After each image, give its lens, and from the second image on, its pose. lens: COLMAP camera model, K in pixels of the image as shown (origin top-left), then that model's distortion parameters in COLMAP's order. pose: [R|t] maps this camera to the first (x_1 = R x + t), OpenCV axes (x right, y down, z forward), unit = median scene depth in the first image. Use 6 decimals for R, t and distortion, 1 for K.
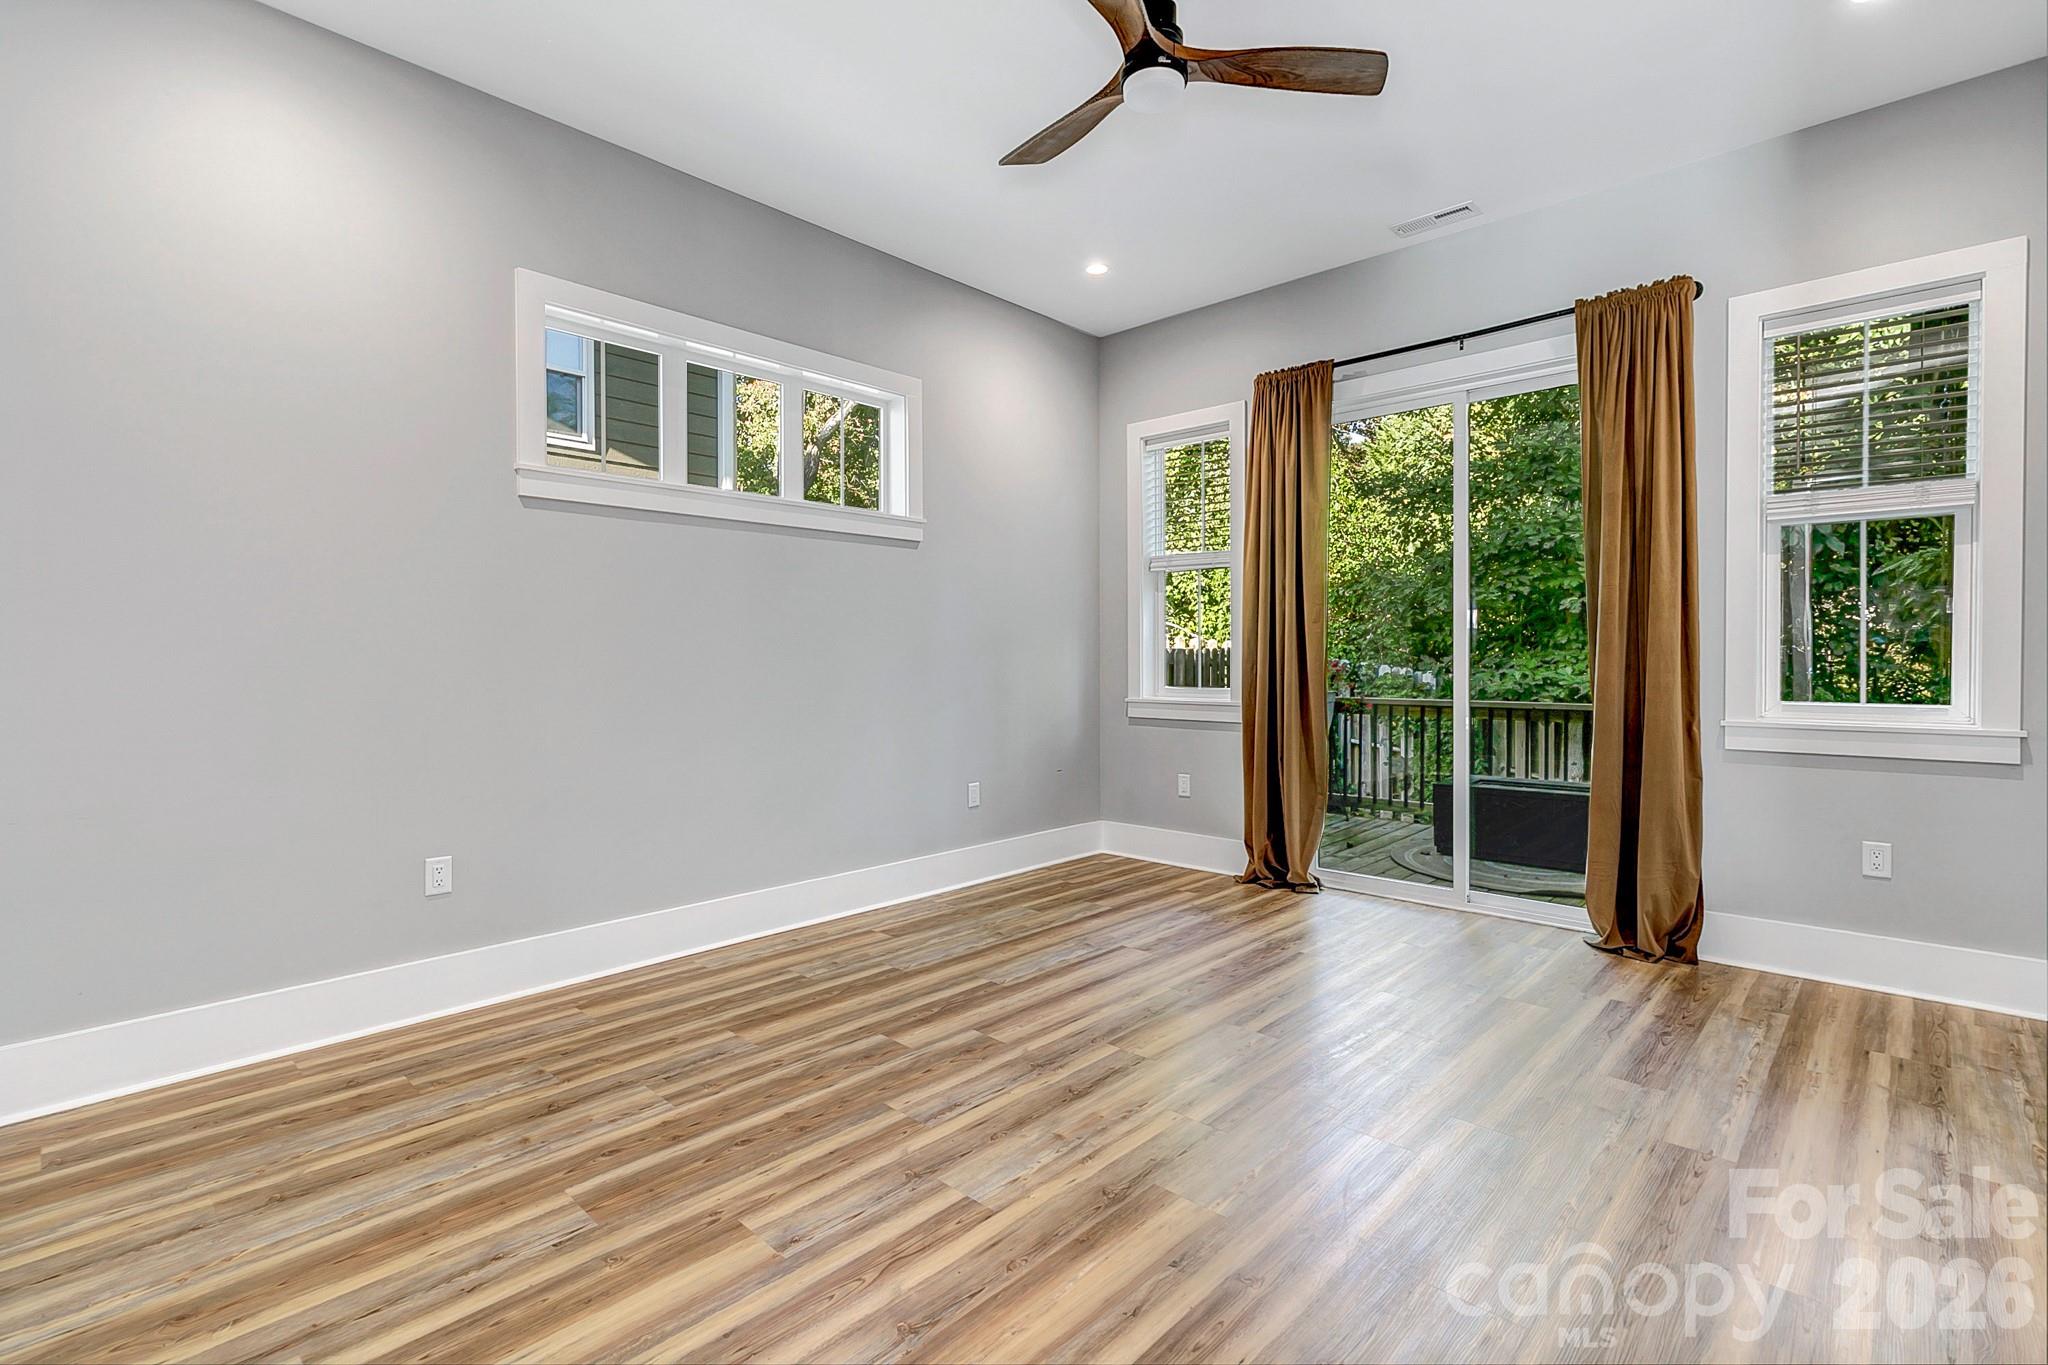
lens RADIAL K [[947.9, 0, 1045.6], [0, 947.9, 660.2], [0, 0, 1]] dist [0.004165, 0.000332]
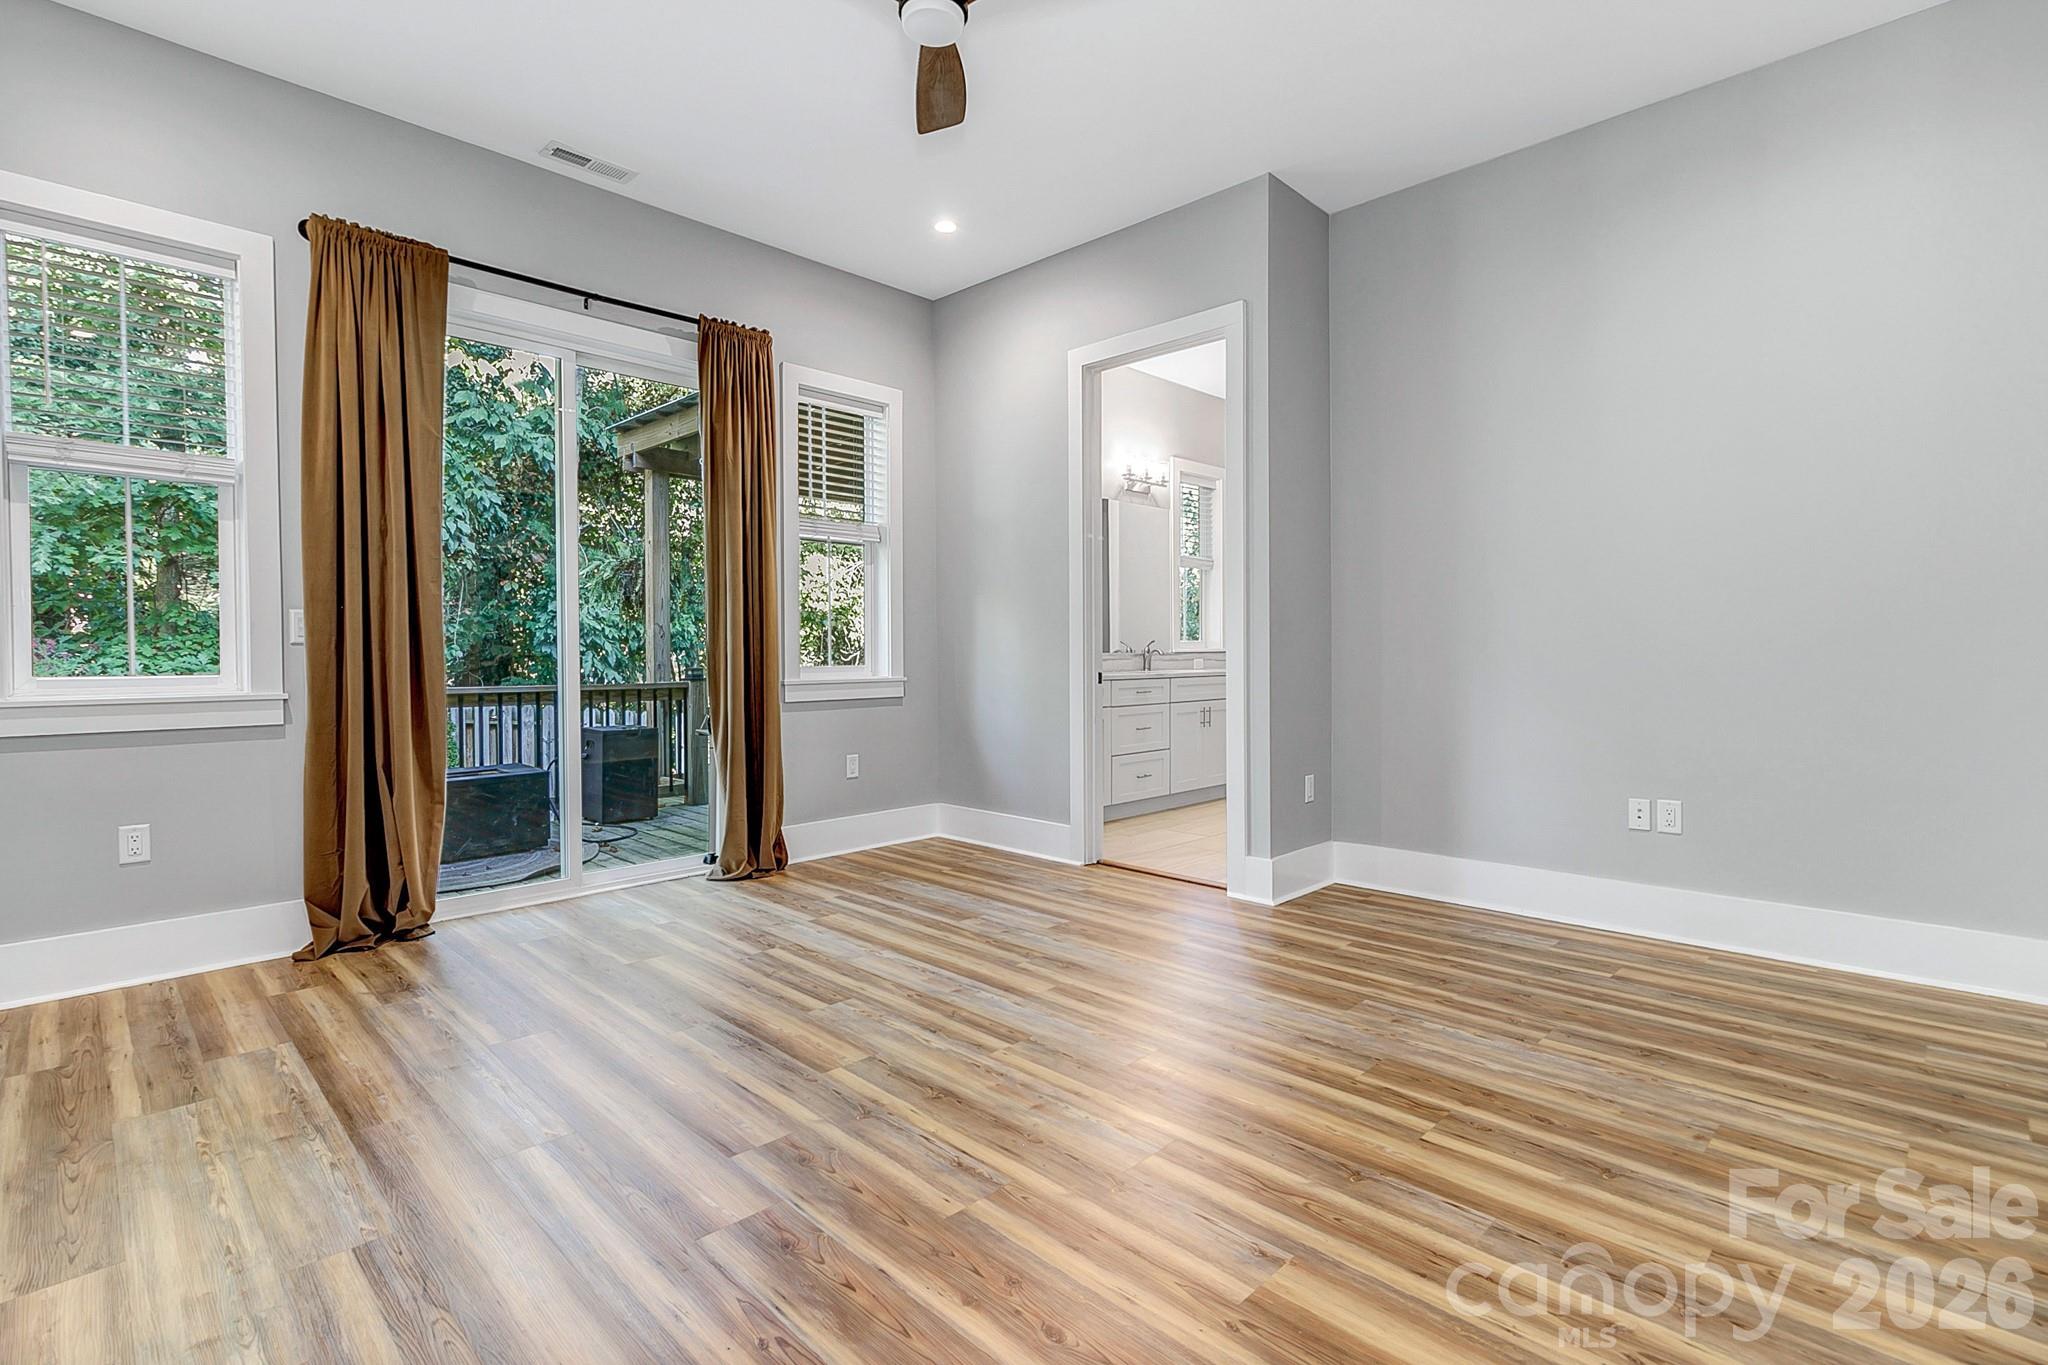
lens RADIAL K [[944.4, 0, 1026.2], [0, 944.4, 672.1], [0, 0, 1]] dist [-0.000081, 0.000603]
pose [[0.041311, -0.023263, 0.998875, -0.824907], [0.009659, 0.999692, 0.022882, 0.032913], [-0.999100, 0.008703, 0.041523, 0.851517]]
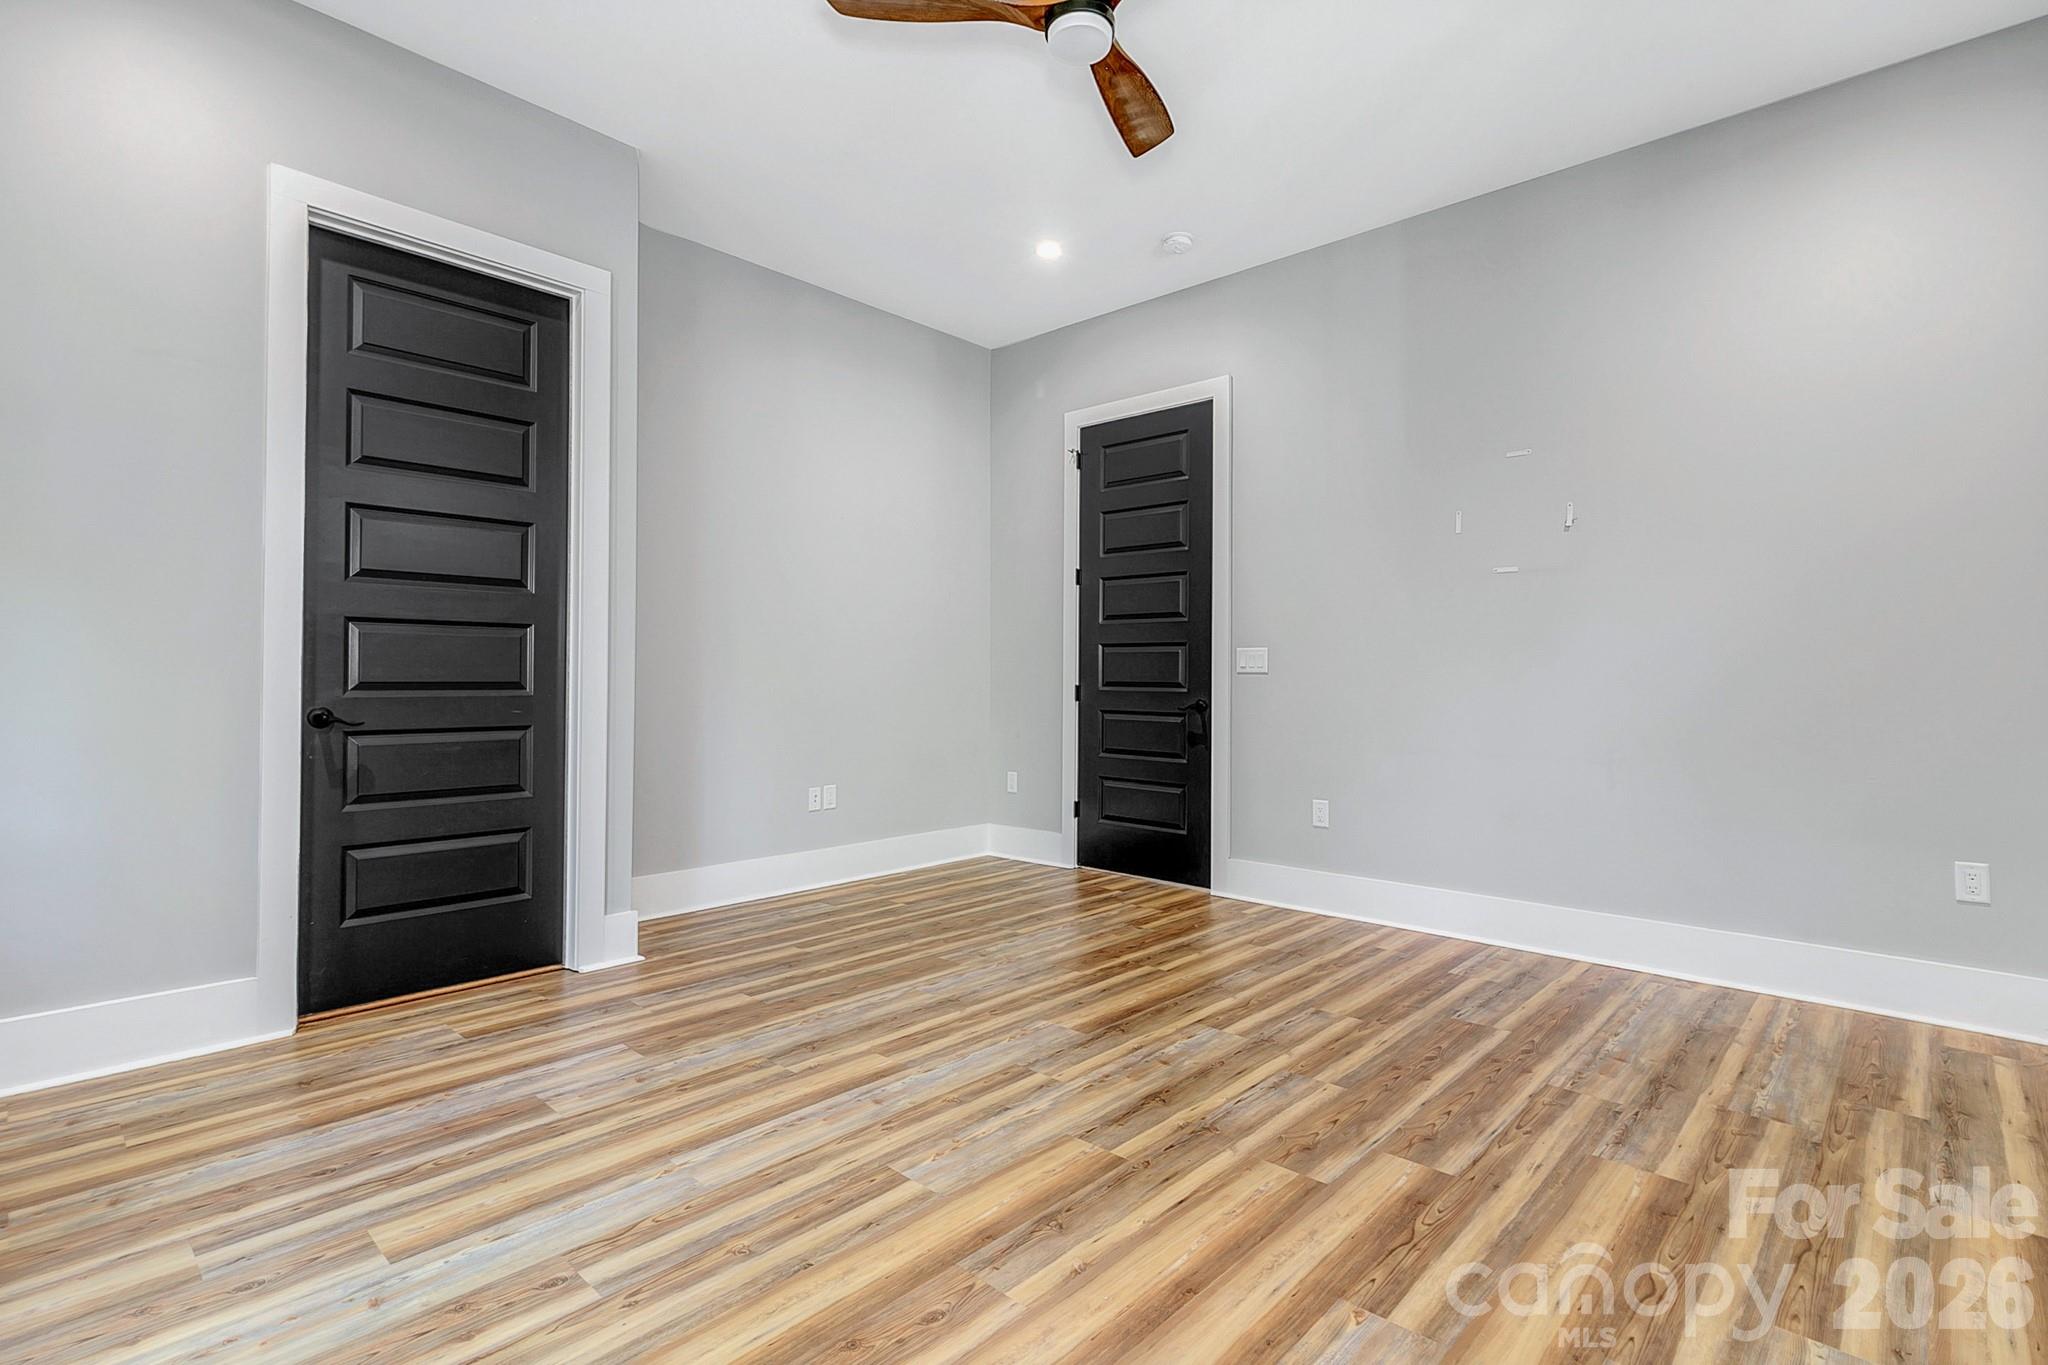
lens RADIAL K [[952.1, 0, 1000.9], [0, 952.1, 668.1], [0, 0, 1]] dist [0.002381, 0.000511]
pose [[-0.999165, -0.005833, 0.040431, 0.148304], [-0.006034, 0.999970, -0.004838, 0.027264], [-0.040401, -0.005078, -0.999171, 1.904482]]
